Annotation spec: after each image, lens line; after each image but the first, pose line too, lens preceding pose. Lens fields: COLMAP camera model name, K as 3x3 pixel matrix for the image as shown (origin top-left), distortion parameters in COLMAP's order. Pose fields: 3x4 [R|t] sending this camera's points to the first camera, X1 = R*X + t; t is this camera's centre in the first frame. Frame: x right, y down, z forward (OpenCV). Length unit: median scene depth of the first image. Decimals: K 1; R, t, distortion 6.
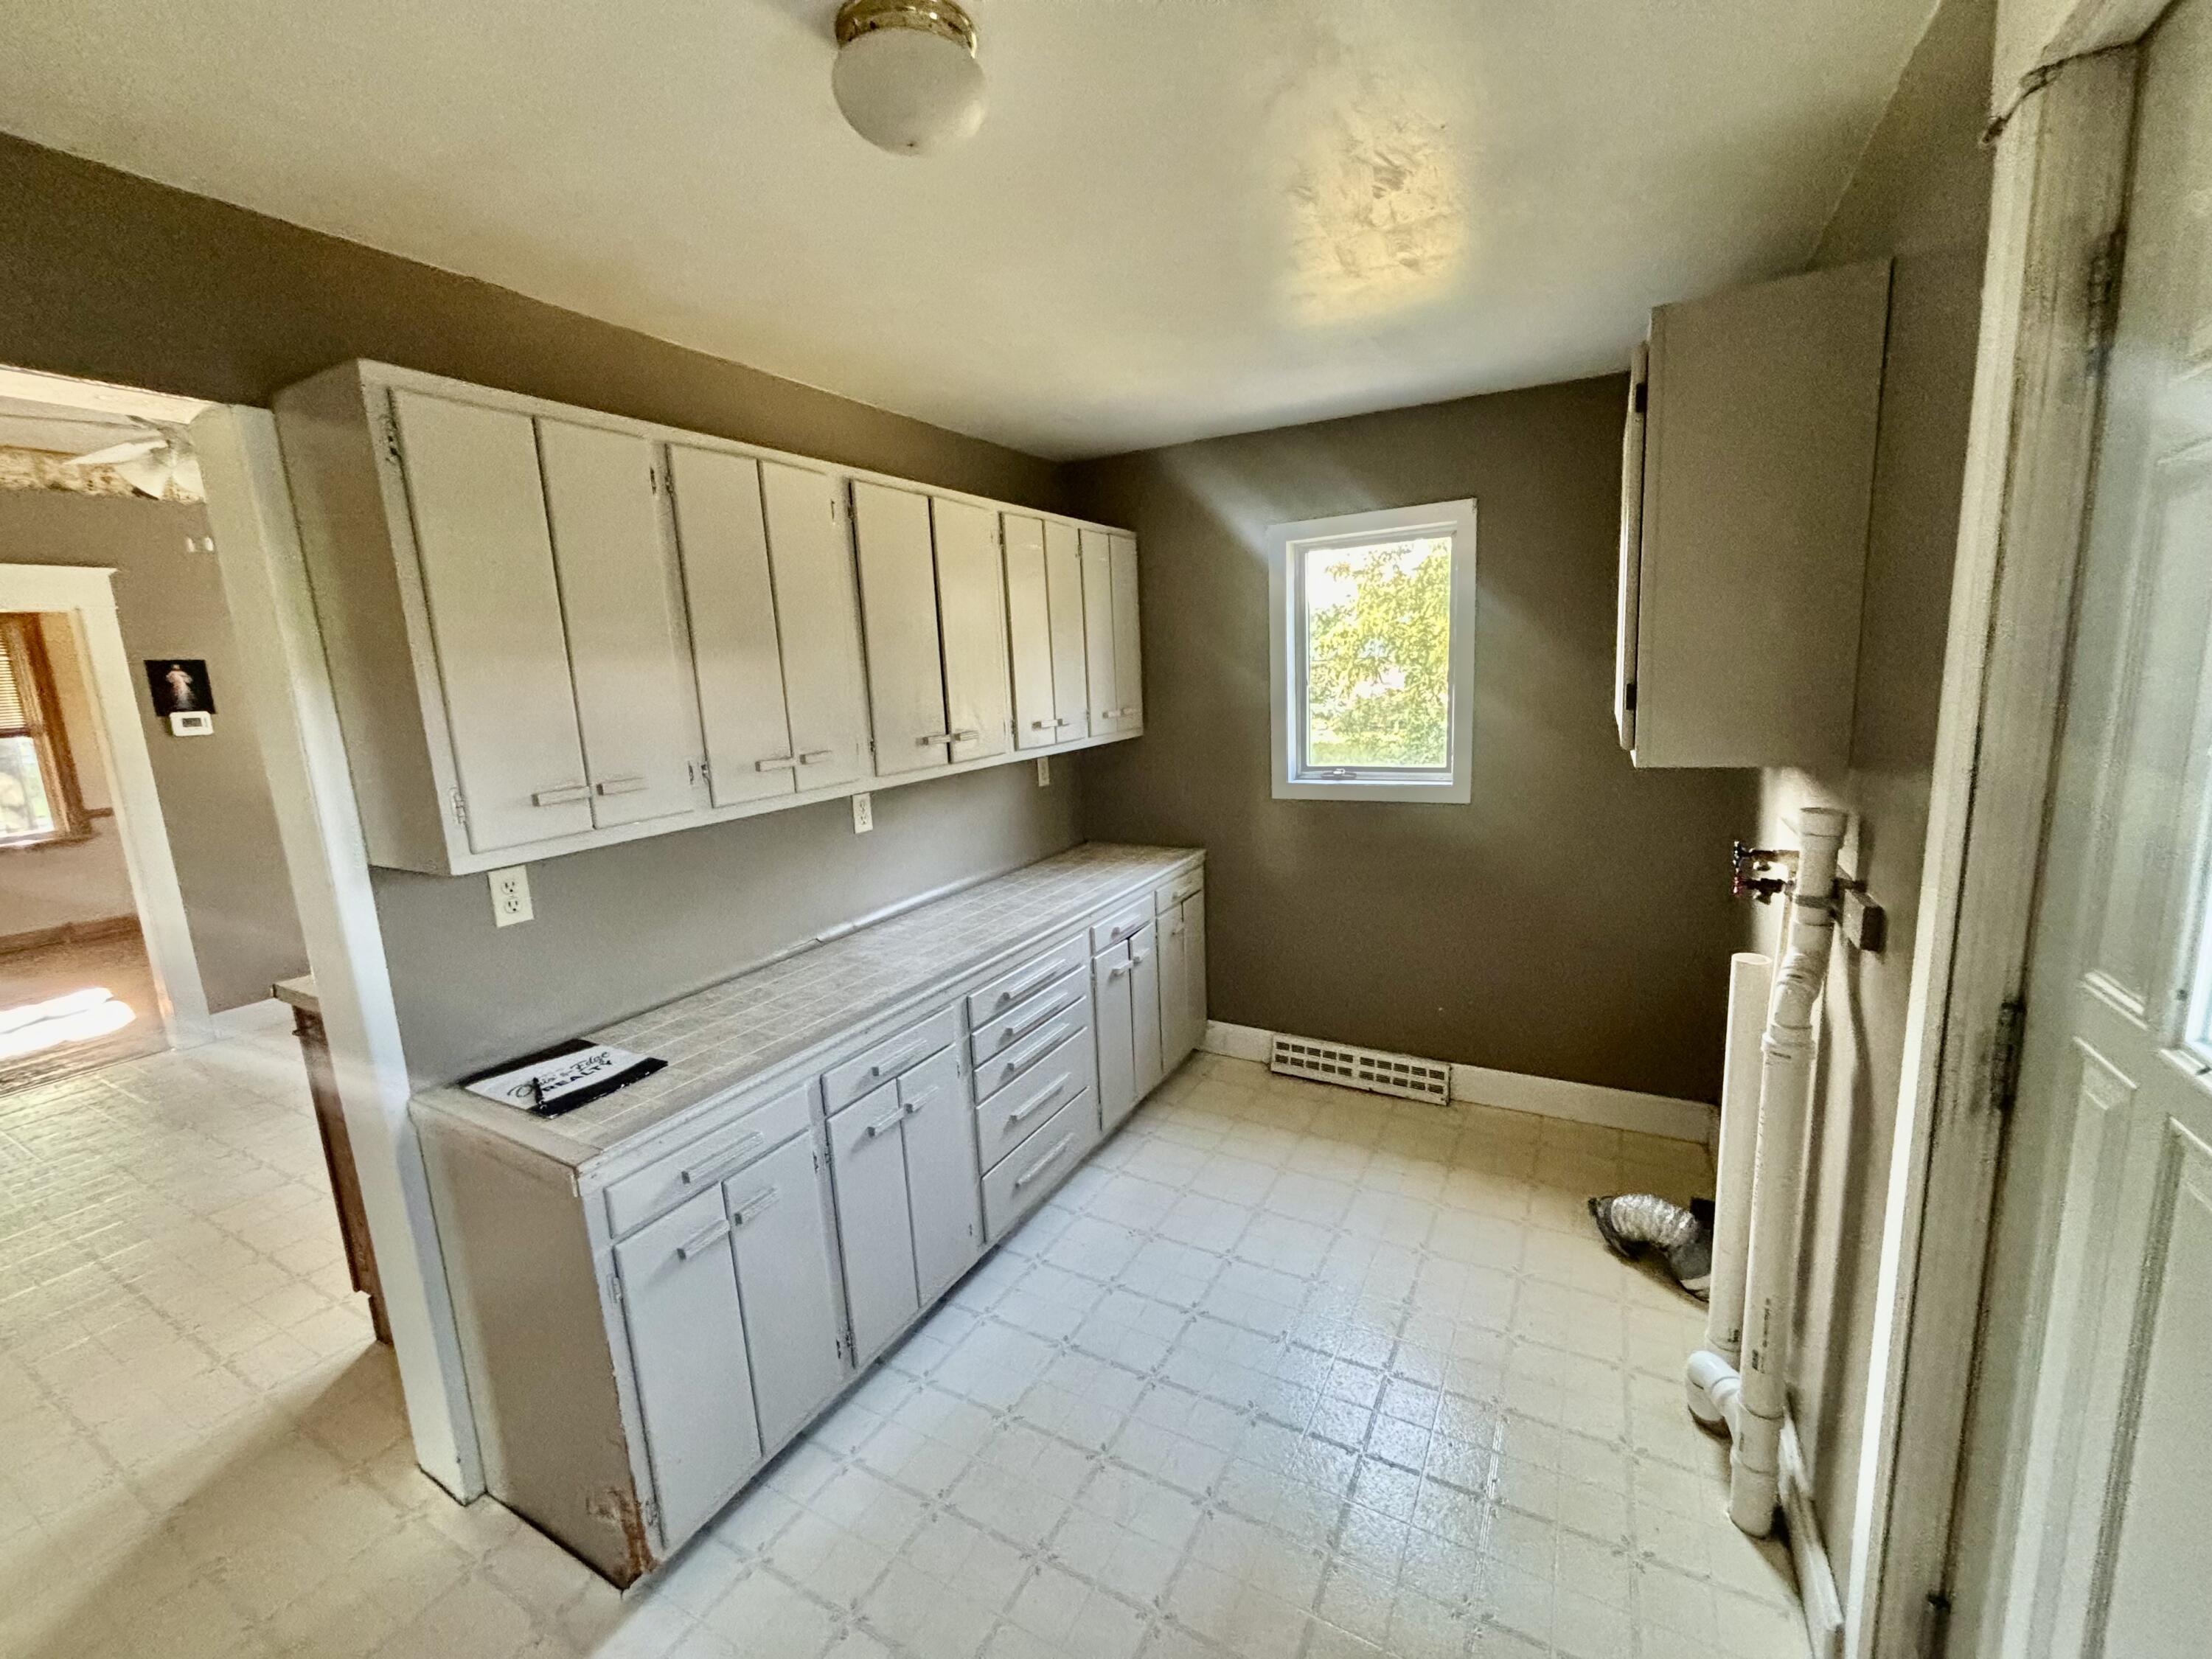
lens RADIAL K [[899.3, 0, 1108.7], [0, 899.3, 827.8], [0, 0, 1]] dist [0.013606, 0.000334]
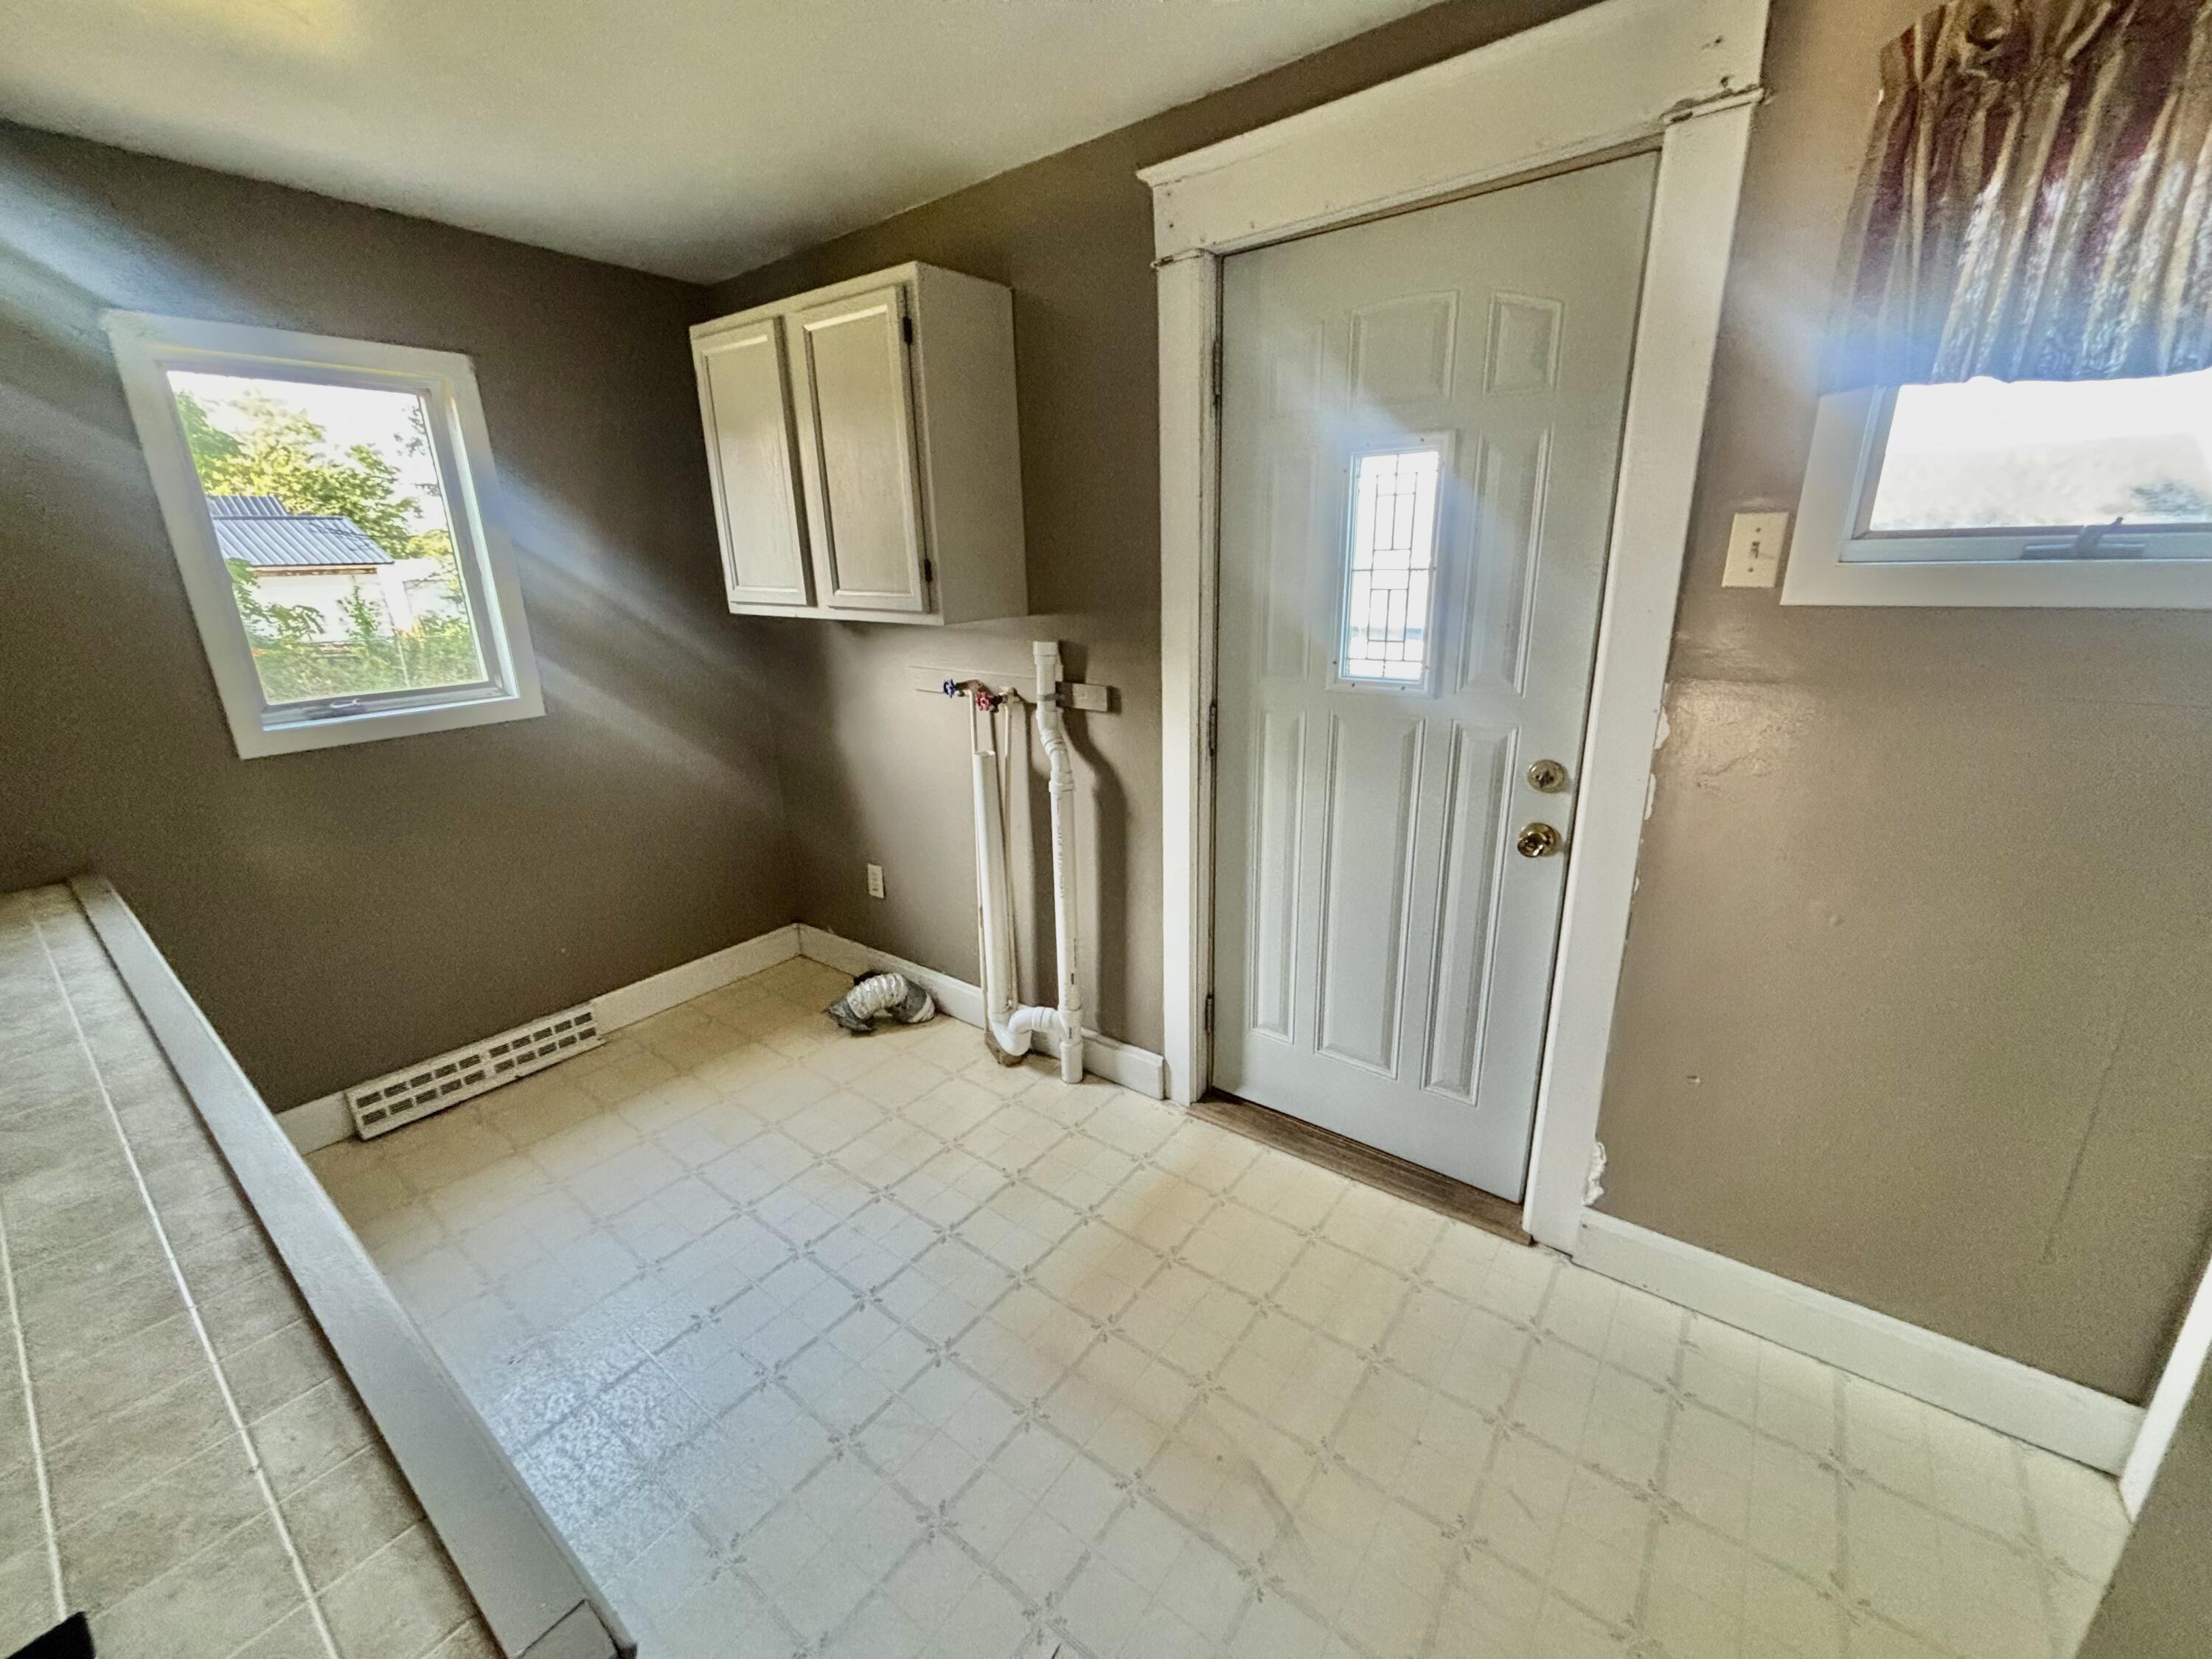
lens RADIAL K [[899.3, 0, 1107.0], [0, 899.3, 819.5], [0, 0, 1]] dist [0.013606, 0.000334]
pose [[0.157413, -0.246648, 0.956235, -0.372942], [0.188359, 0.958029, 0.216104, -0.016830], [-0.969403, 0.146098, 0.197265, 0.275914]]
